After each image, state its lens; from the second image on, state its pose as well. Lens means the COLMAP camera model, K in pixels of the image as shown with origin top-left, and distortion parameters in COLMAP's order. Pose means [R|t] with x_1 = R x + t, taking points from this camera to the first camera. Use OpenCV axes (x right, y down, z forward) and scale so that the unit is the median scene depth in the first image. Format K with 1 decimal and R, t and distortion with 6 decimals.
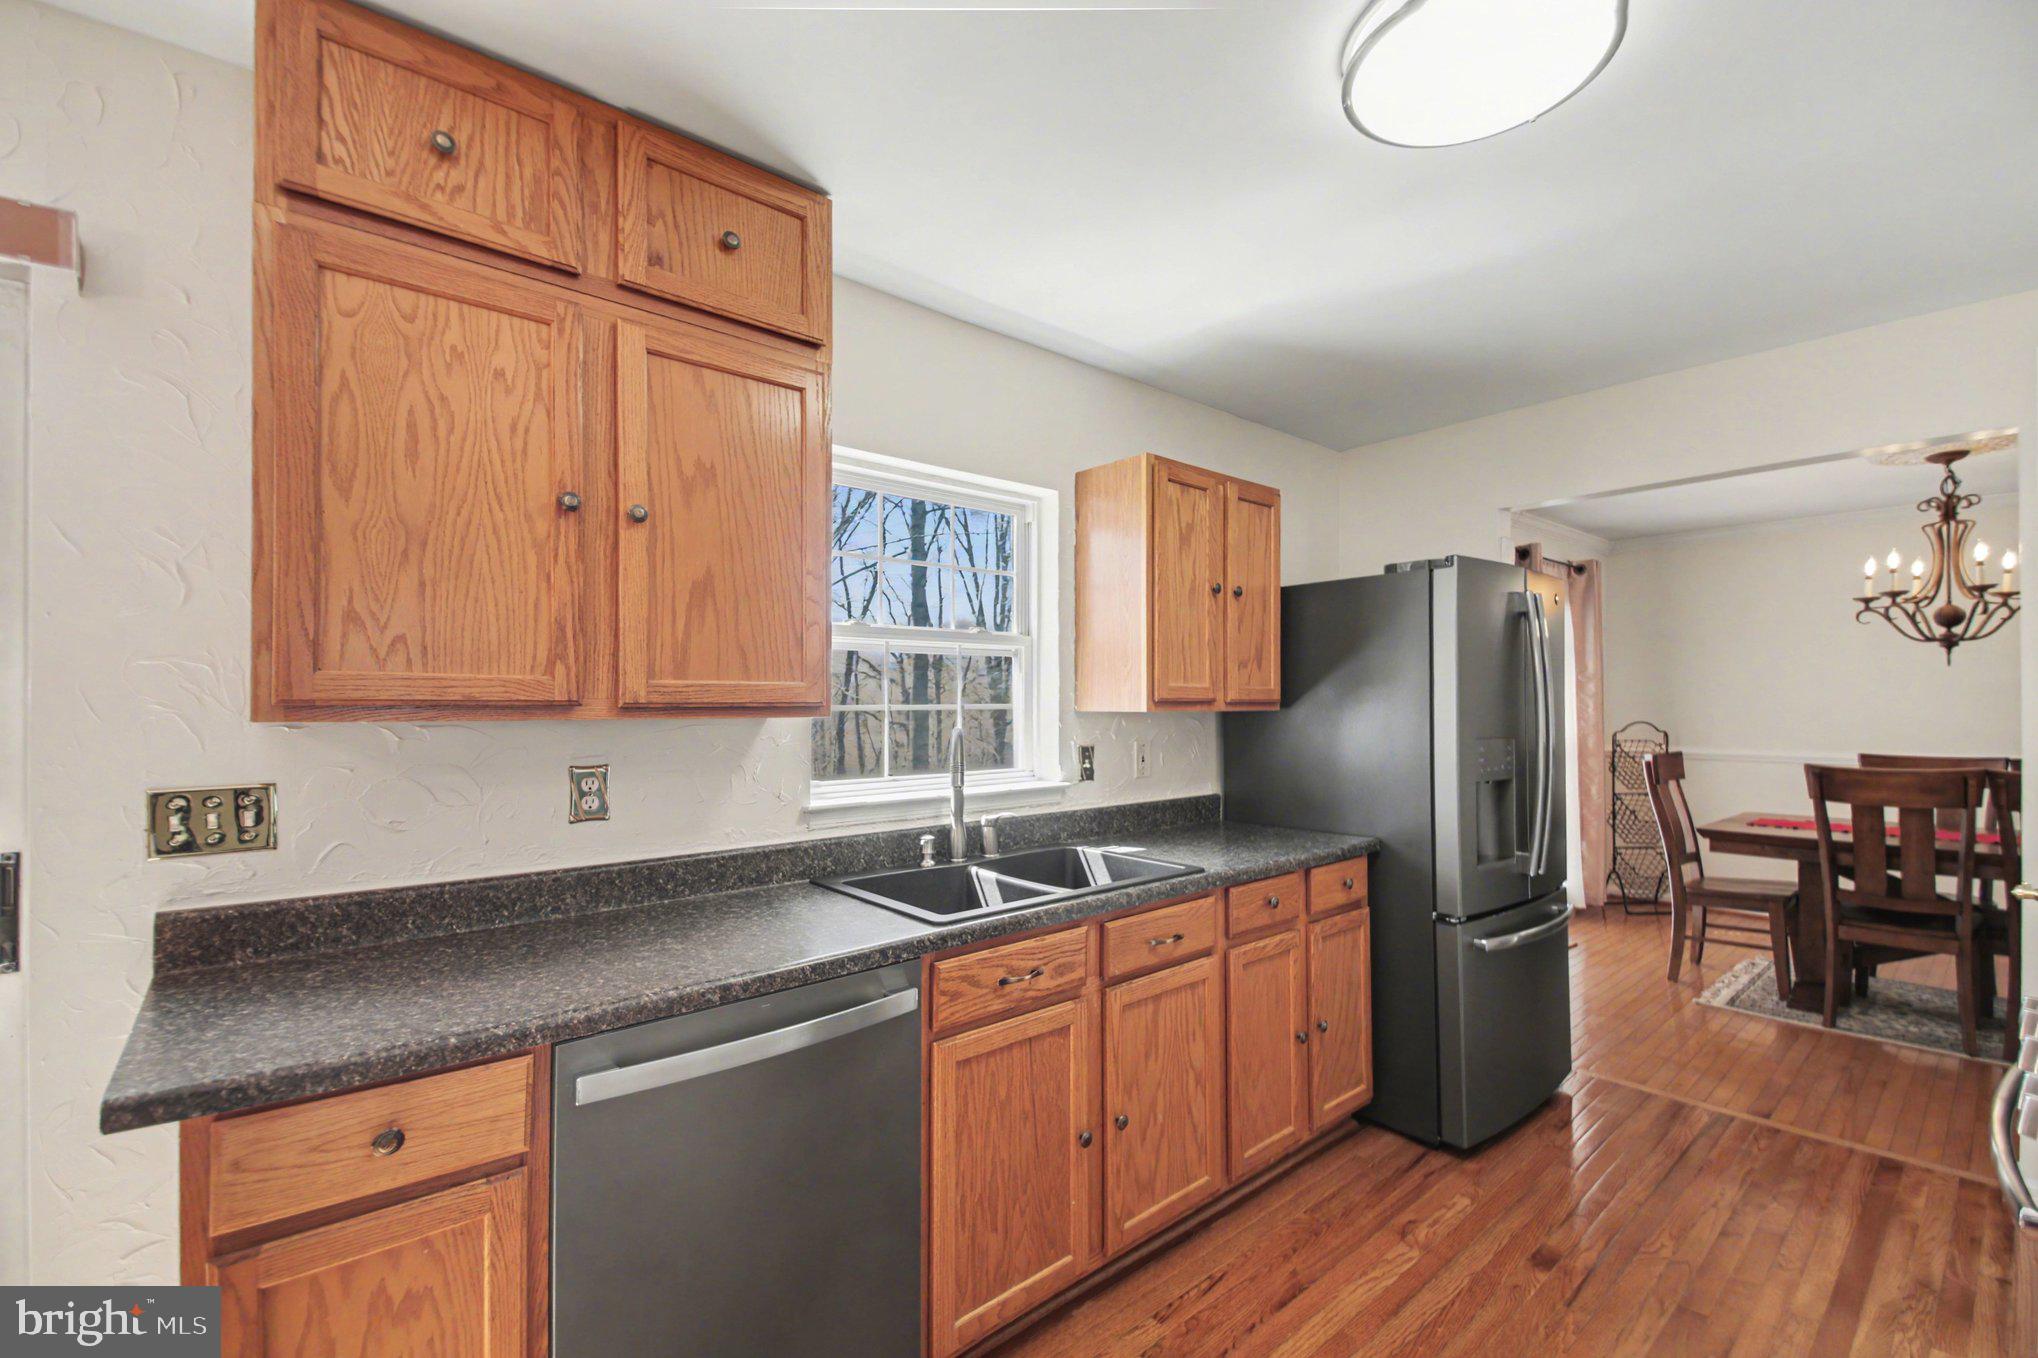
lens RADIAL K [[832.8, 0, 1019.0], [0, 832.8, 679.0], [0, 0, 1]] dist [0.002235, -0.011781]
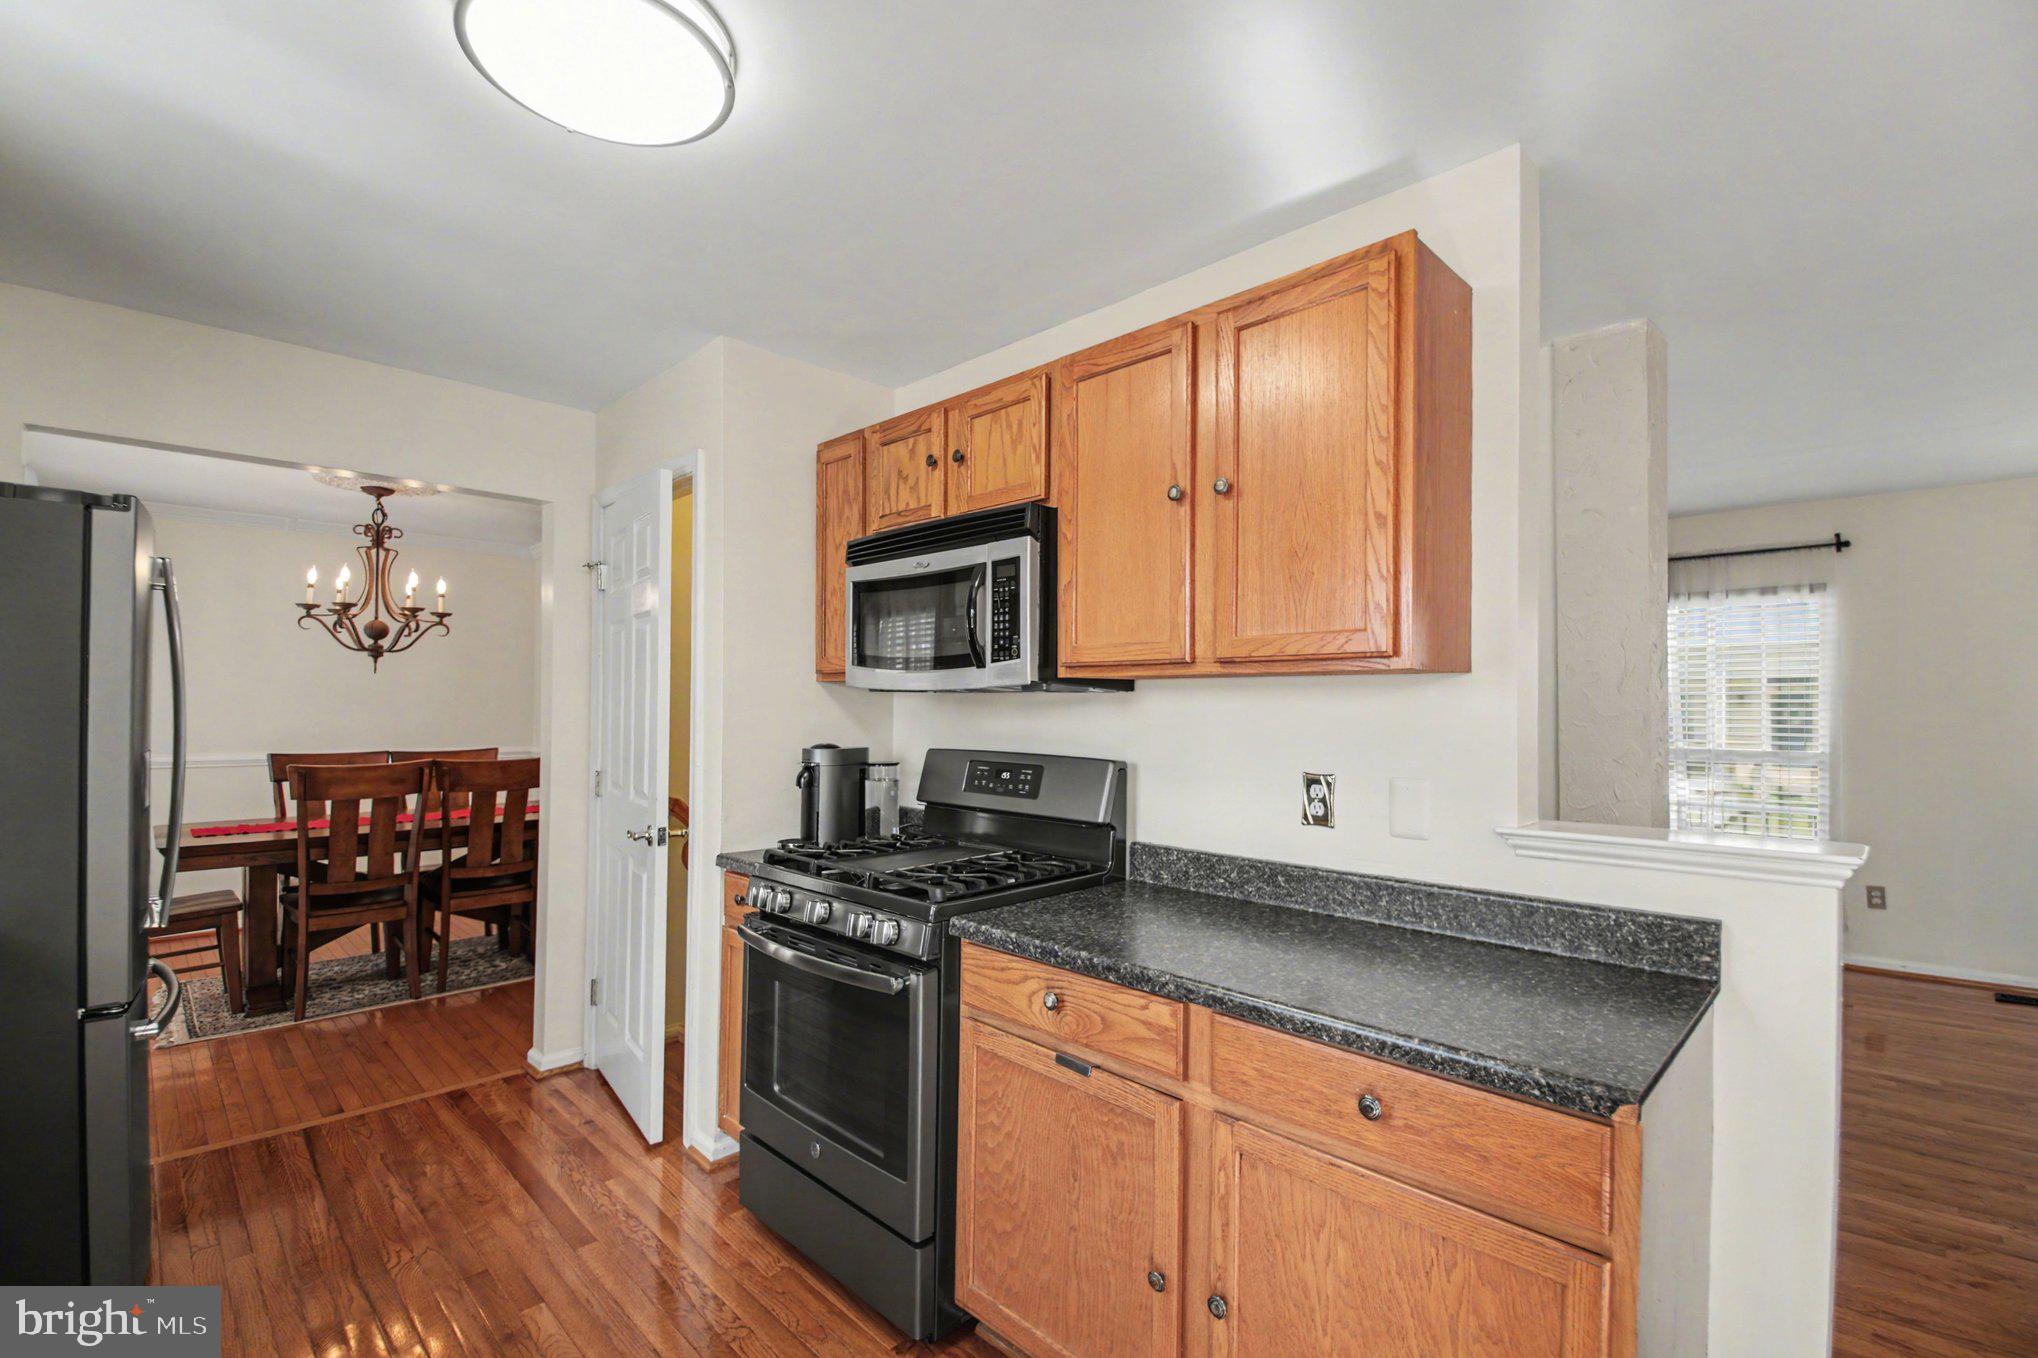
lens RADIAL K [[934.5, 0, 995.7], [0, 934.5, 701.0], [0, 0, 1]] dist [-0.002195, -0.020944]
pose [[-0.103123, 0.007941, 0.994637, -0.327053], [-0.036061, 0.999281, -0.011717, 0.009253], [-0.994015, -0.037076, -0.102762, 0.343030]]
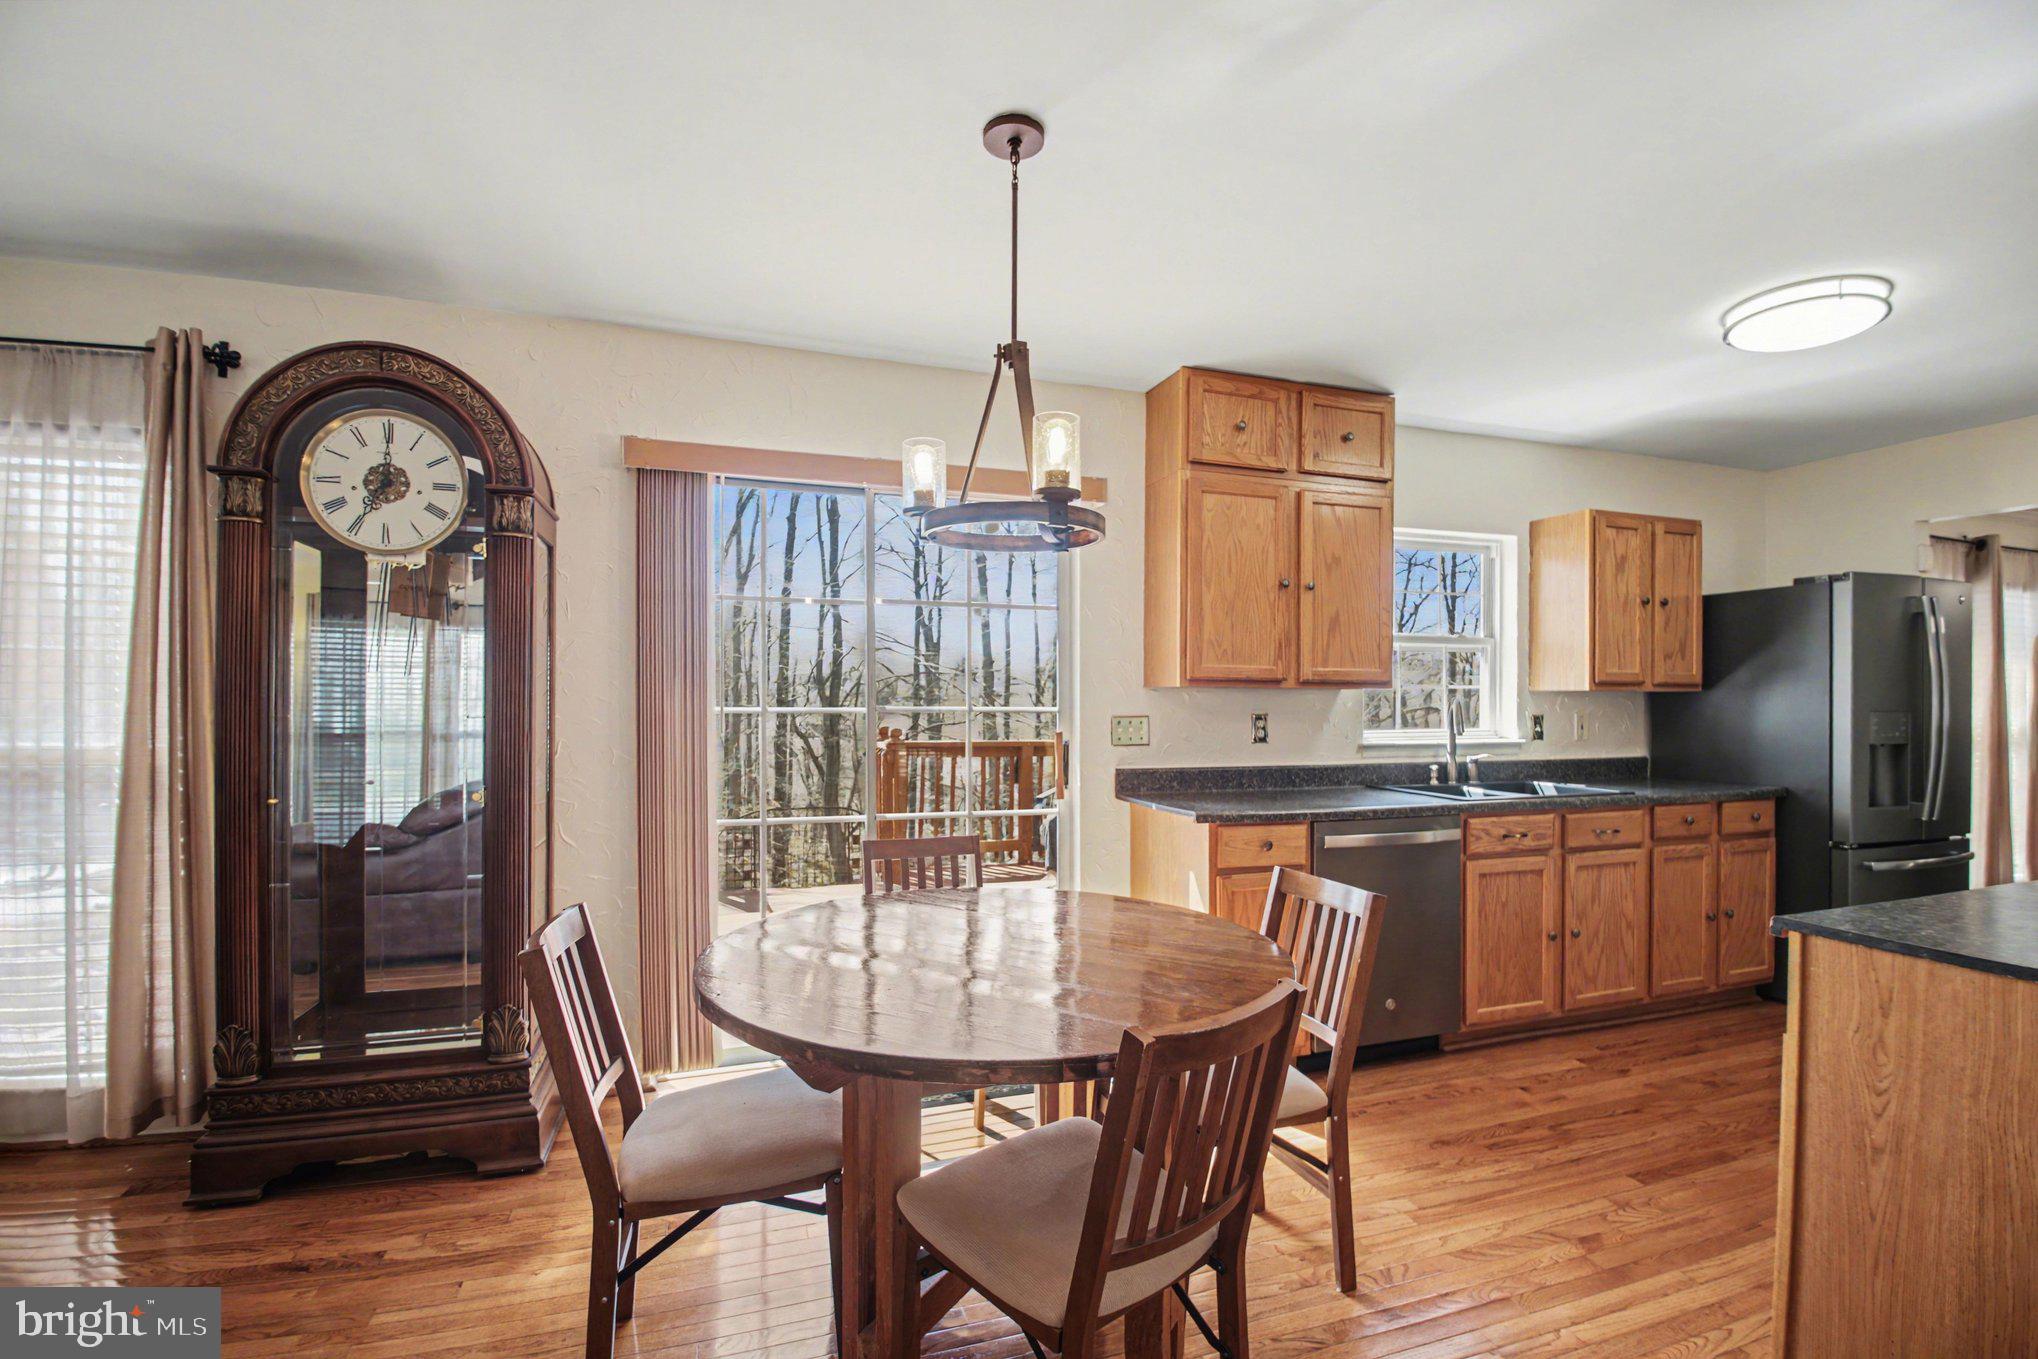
lens RADIAL K [[934.5, 0, 995.7], [0, 934.5, 701.5], [0, 0, 1]] dist [-0.002195, -0.020944]
pose [[0.930798, 0.003454, -0.365518, -0.211453], [0.005171, 0.999731, 0.022616, 0.017584], [0.365498, -0.022941, 0.930529, -0.864117]]
